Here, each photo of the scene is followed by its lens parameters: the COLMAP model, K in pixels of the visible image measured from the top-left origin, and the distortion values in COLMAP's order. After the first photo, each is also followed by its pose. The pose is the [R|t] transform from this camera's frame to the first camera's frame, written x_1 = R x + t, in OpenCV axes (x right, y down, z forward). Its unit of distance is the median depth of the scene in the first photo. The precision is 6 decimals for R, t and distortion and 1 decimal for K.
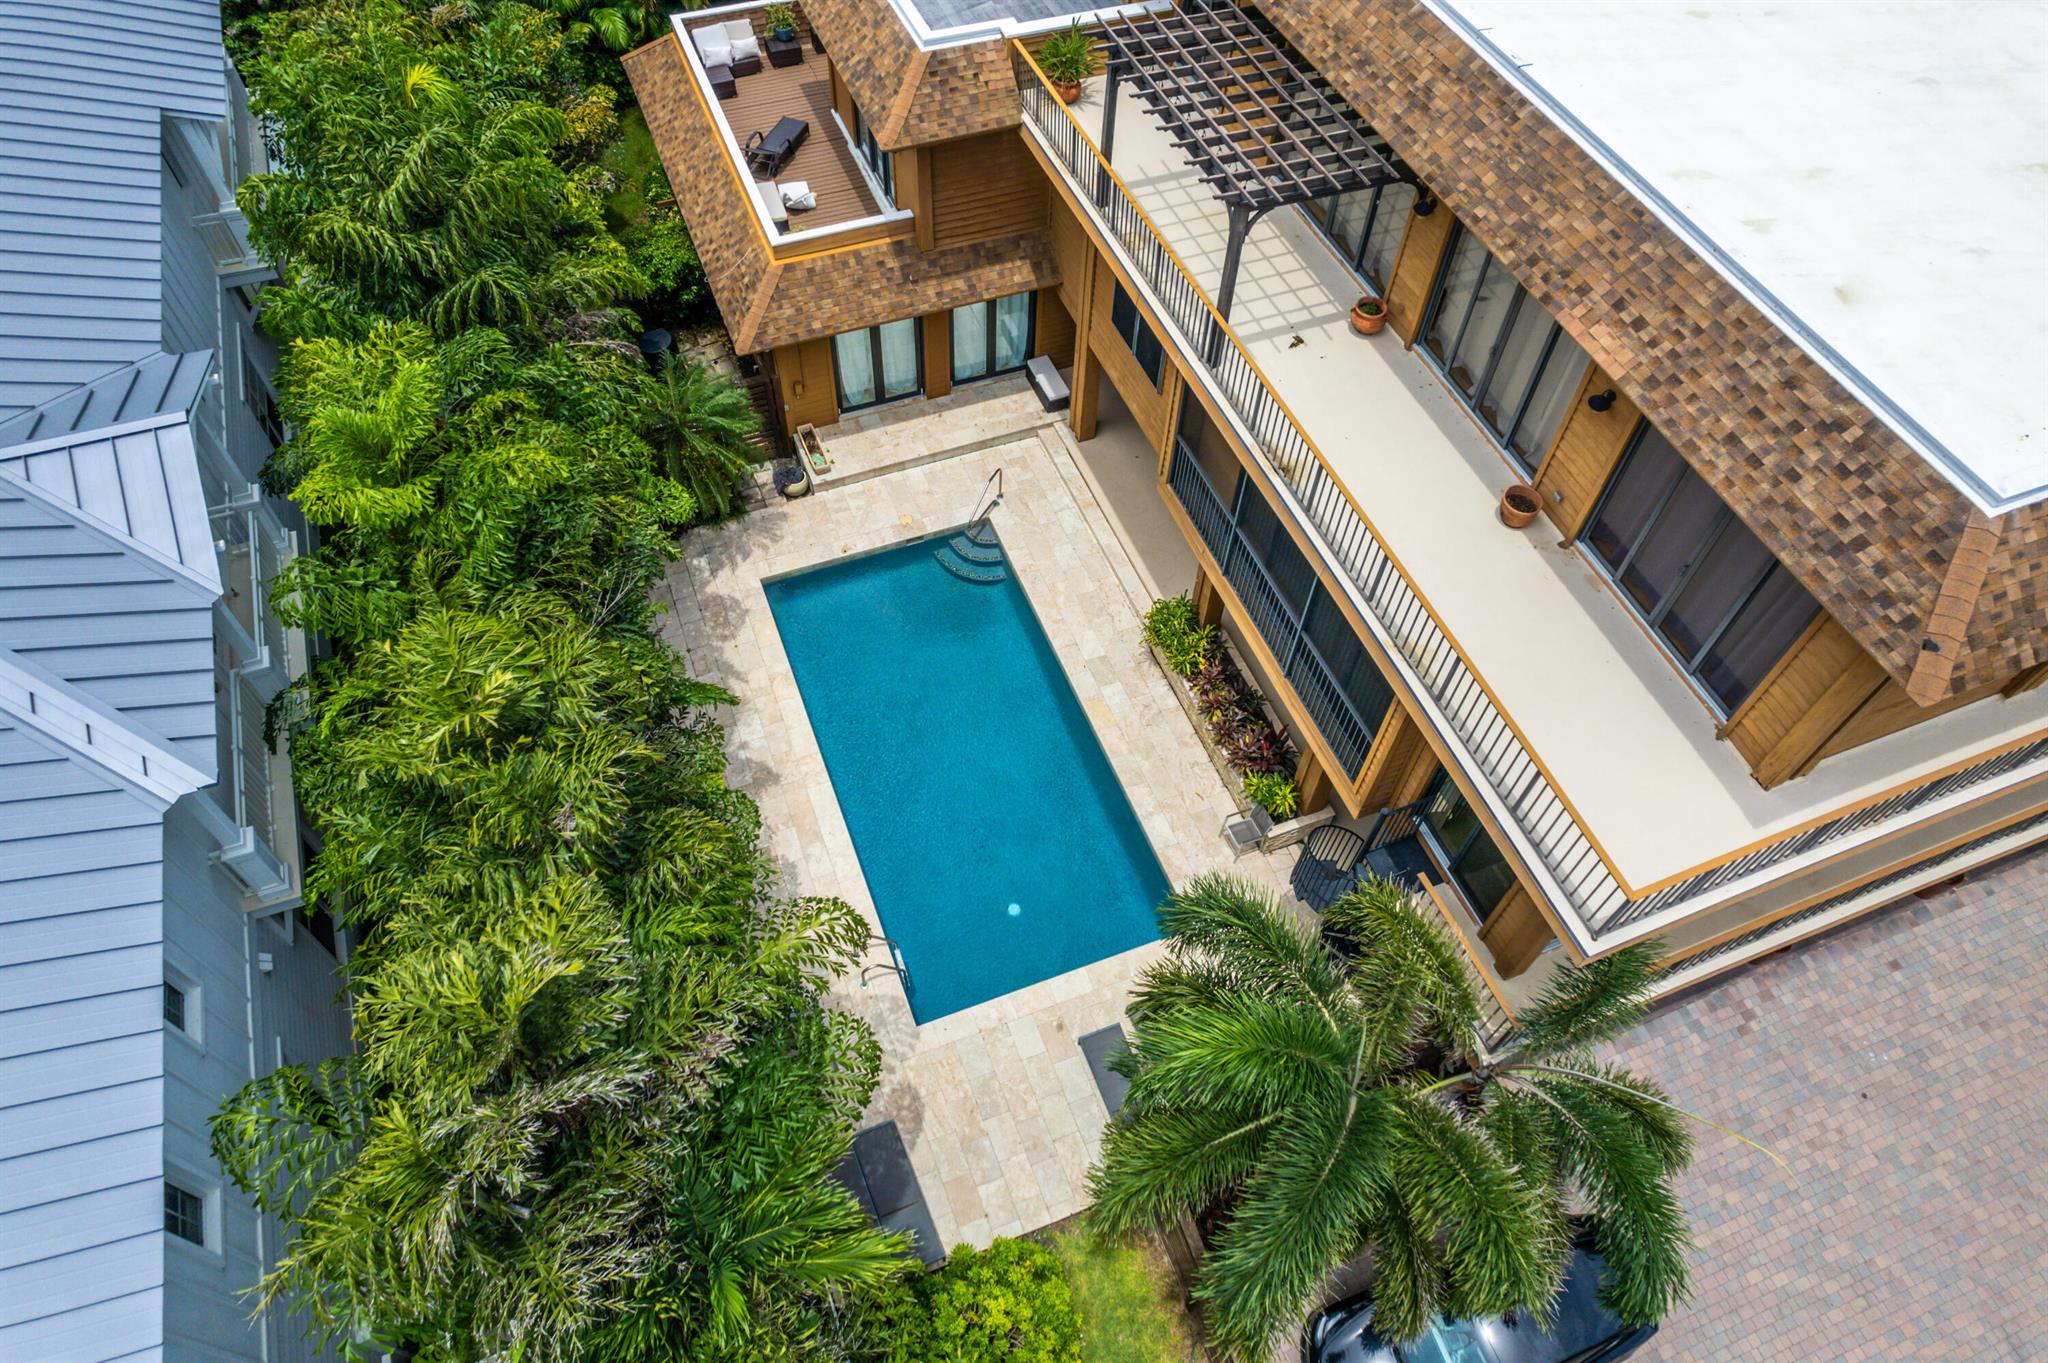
lens RADIAL K [[1306.7, 0, 1028.5], [0, 1306.7, 690.2], [0, 0, 1]] dist [-0.079482, 0.069719]
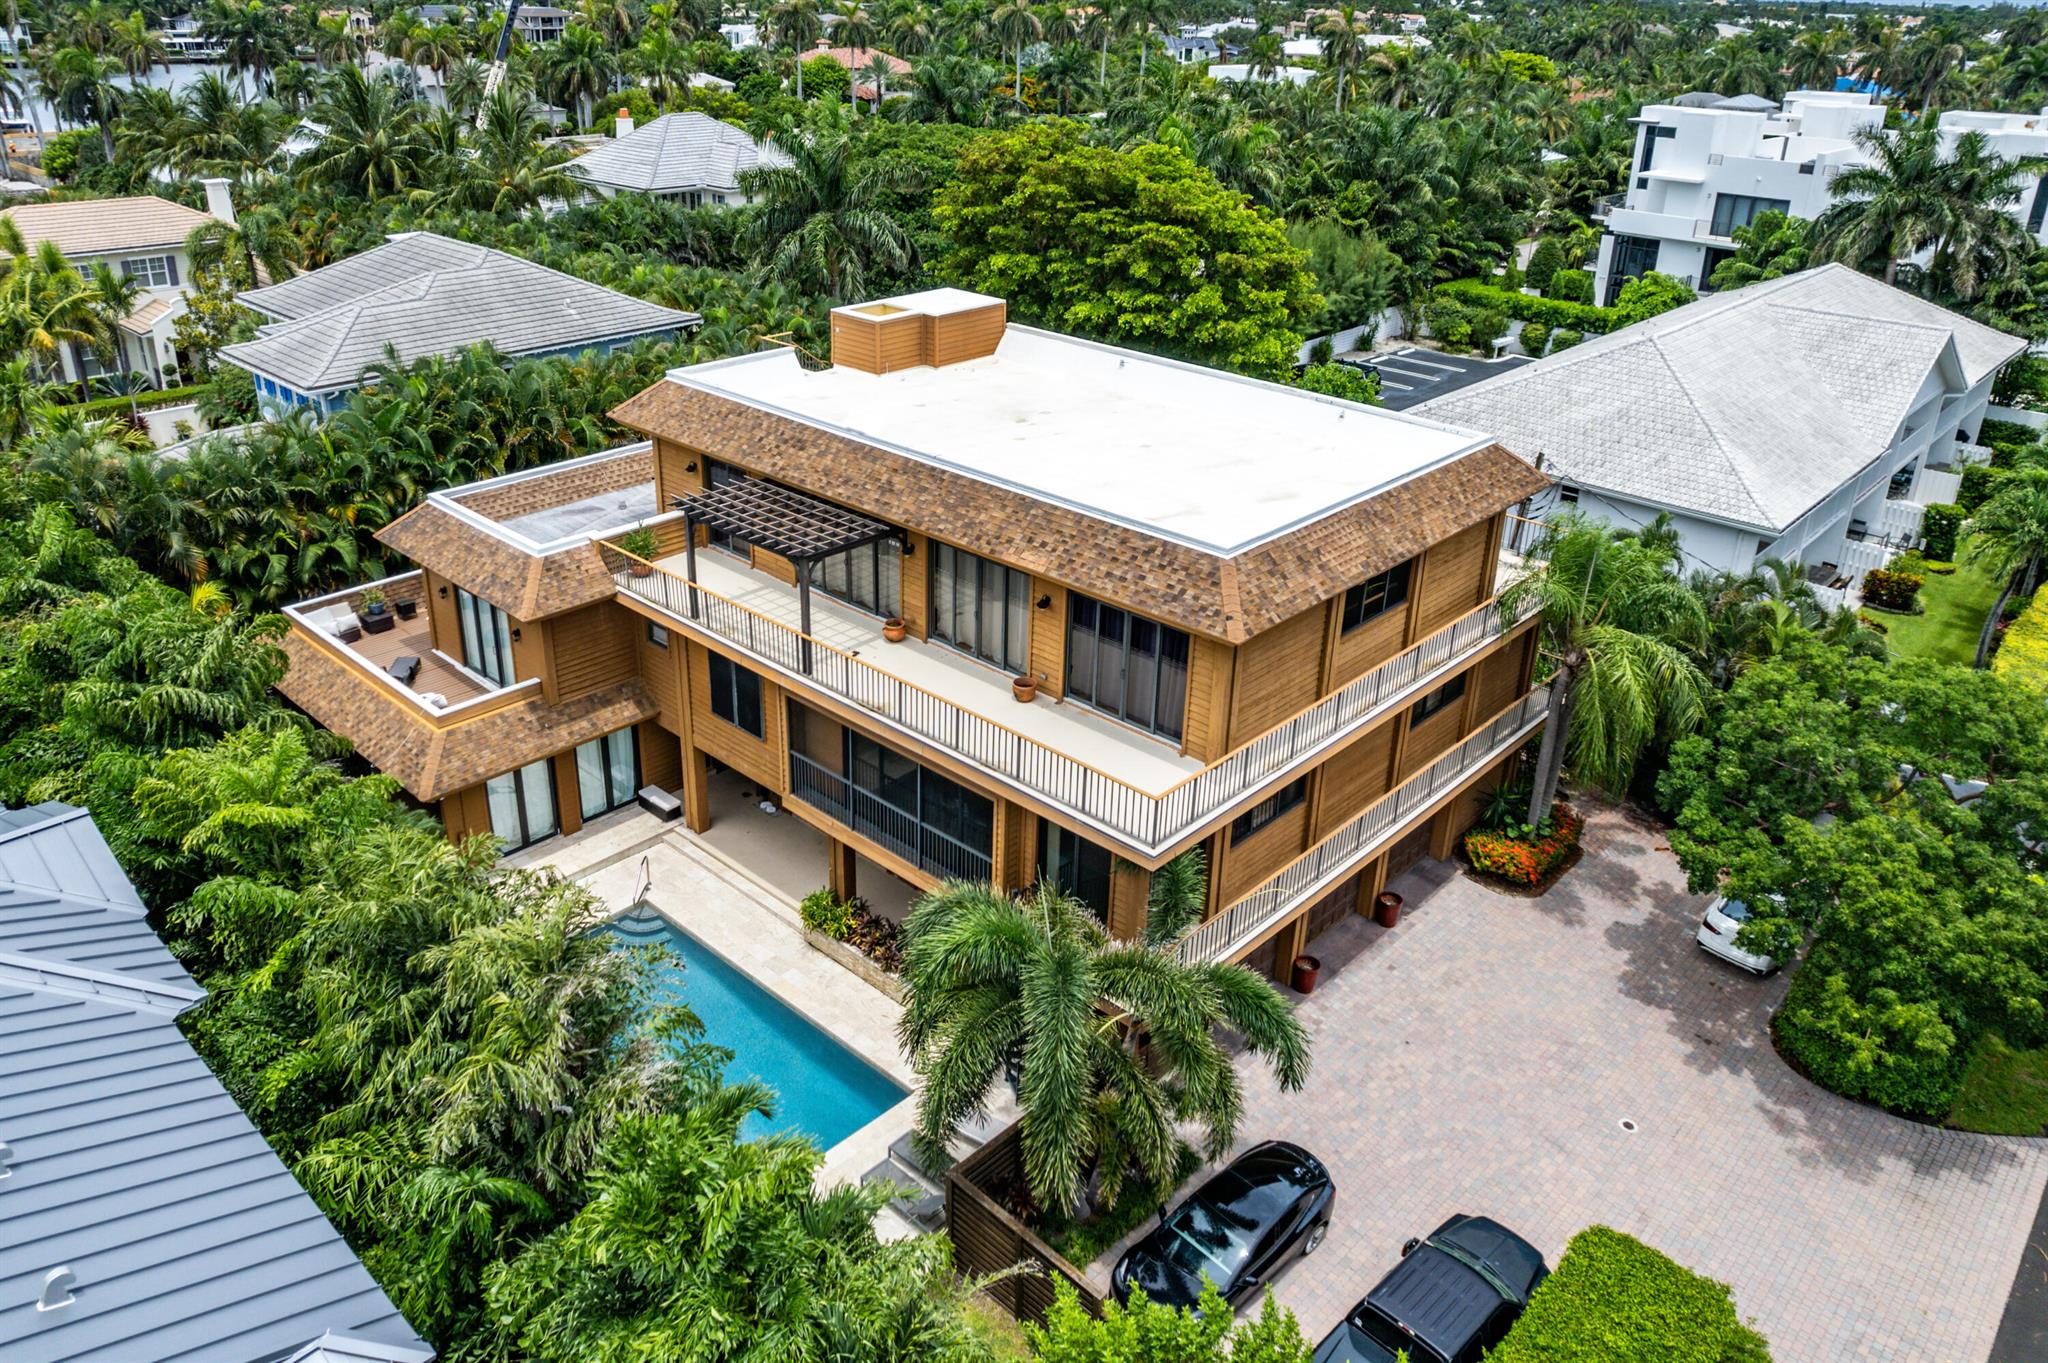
lens RADIAL K [[1435.1, 0, 1021.3], [0, 1435.1, 596.5], [0, 0, 1]] dist [-0.095374, 0.090507]
pose [[0.899464, -0.177593, 0.399280, -0.245426], [0.356280, 0.827093, -0.434721, 0.422764], [-0.253038, 0.533271, 0.807213, -0.385381]]
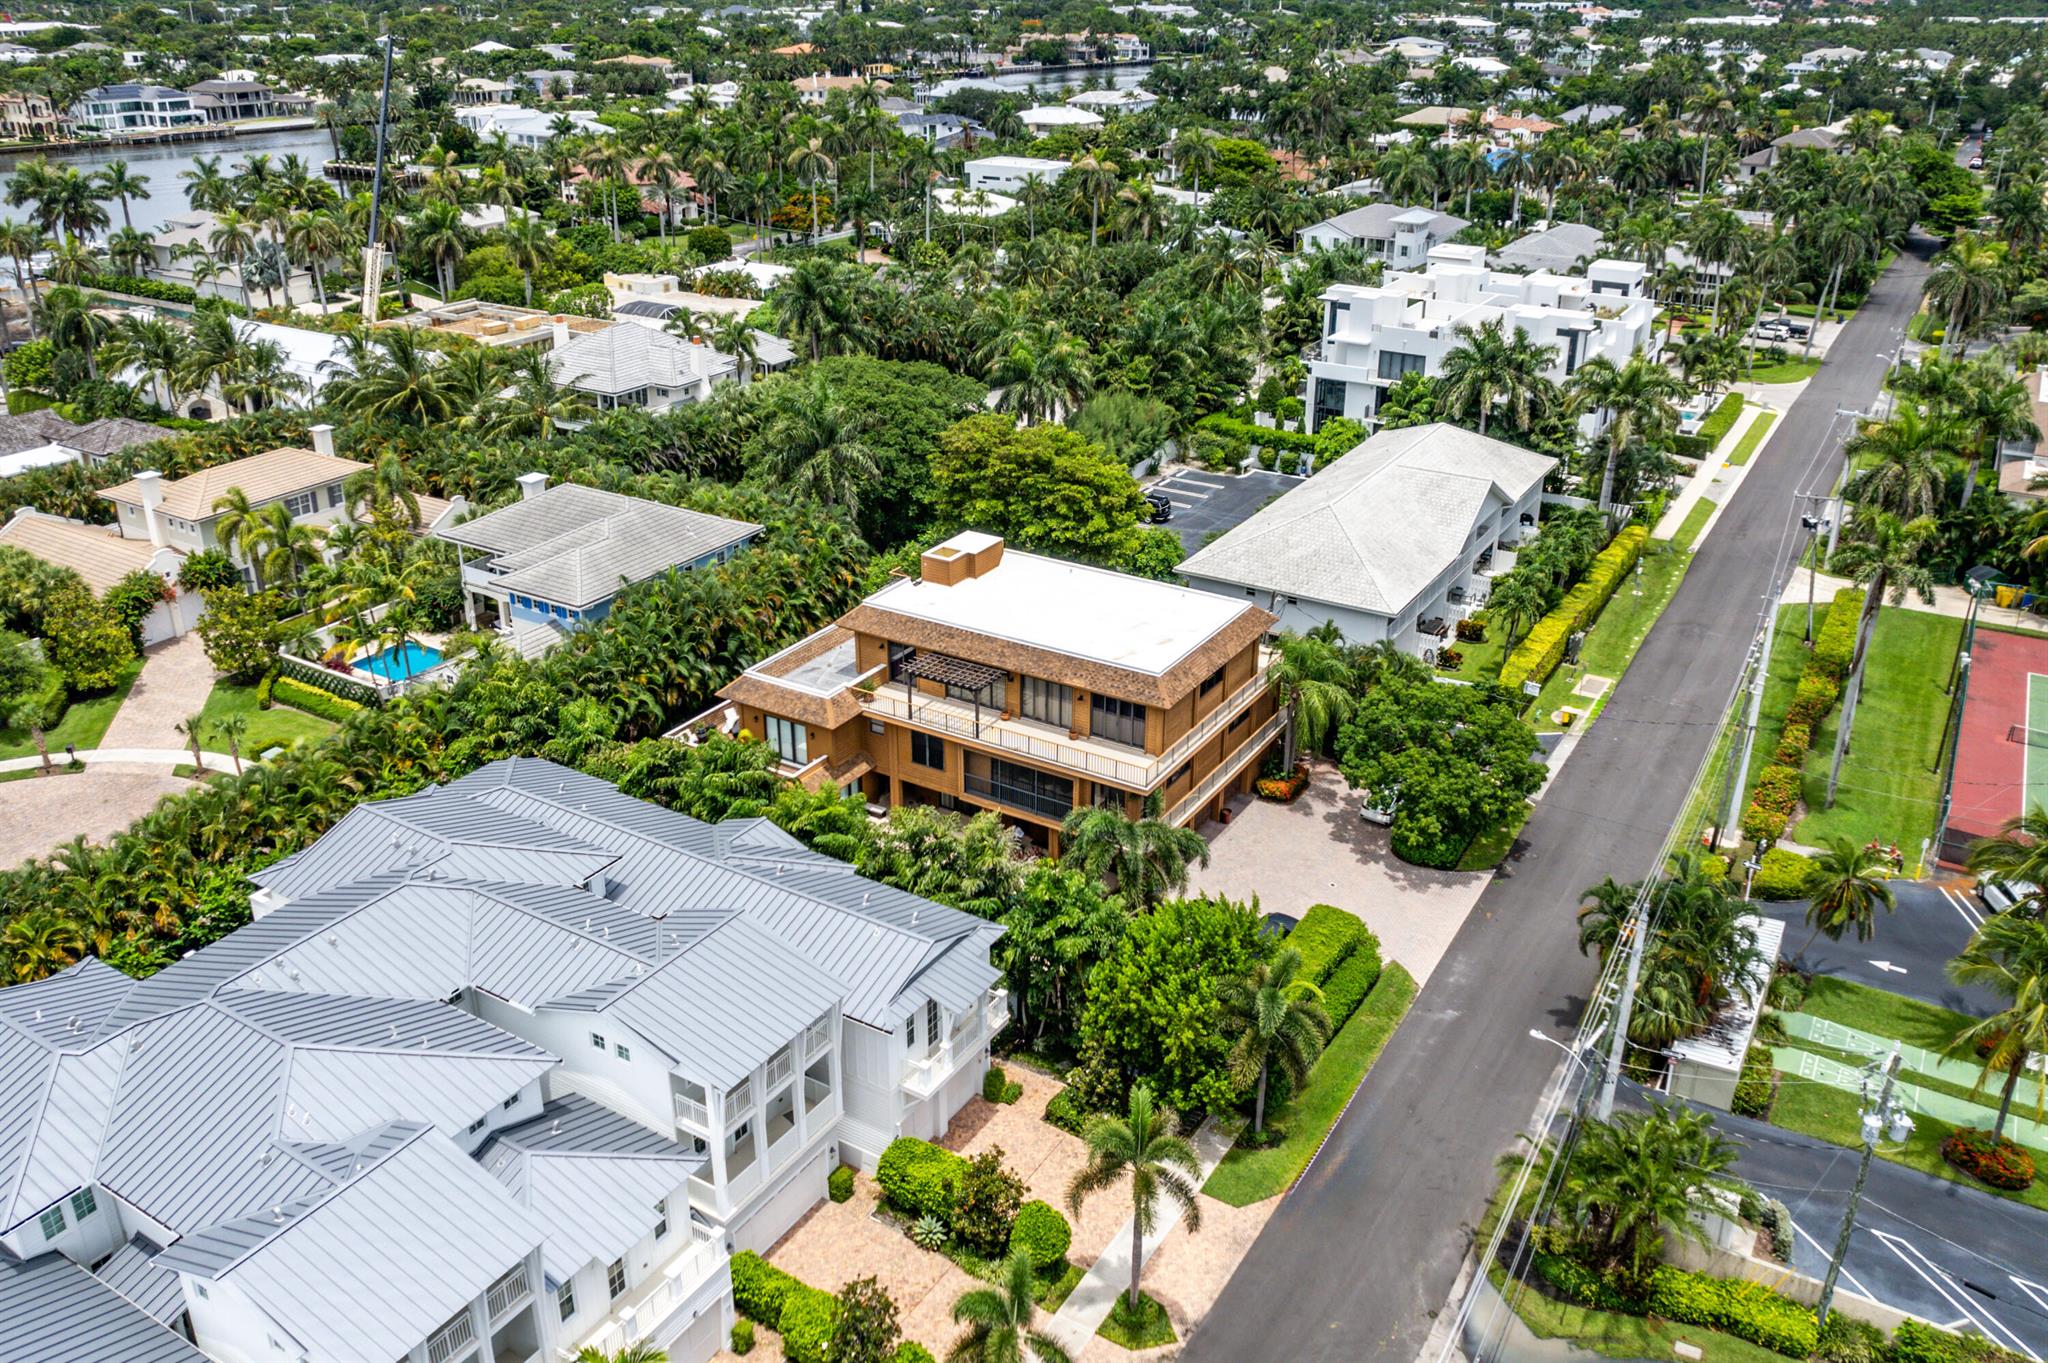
lens RADIAL K [[1306.7, 0, 1028.5], [0, 1306.7, 690.2], [0, 0, 1]] dist [-0.079482, 0.069719]
pose [[0.809058, -0.280313, 0.516575, -1.342510], [0.495892, 0.797344, -0.343995, 0.809247], [-0.315462, 0.534478, 0.784103, -1.636460]]
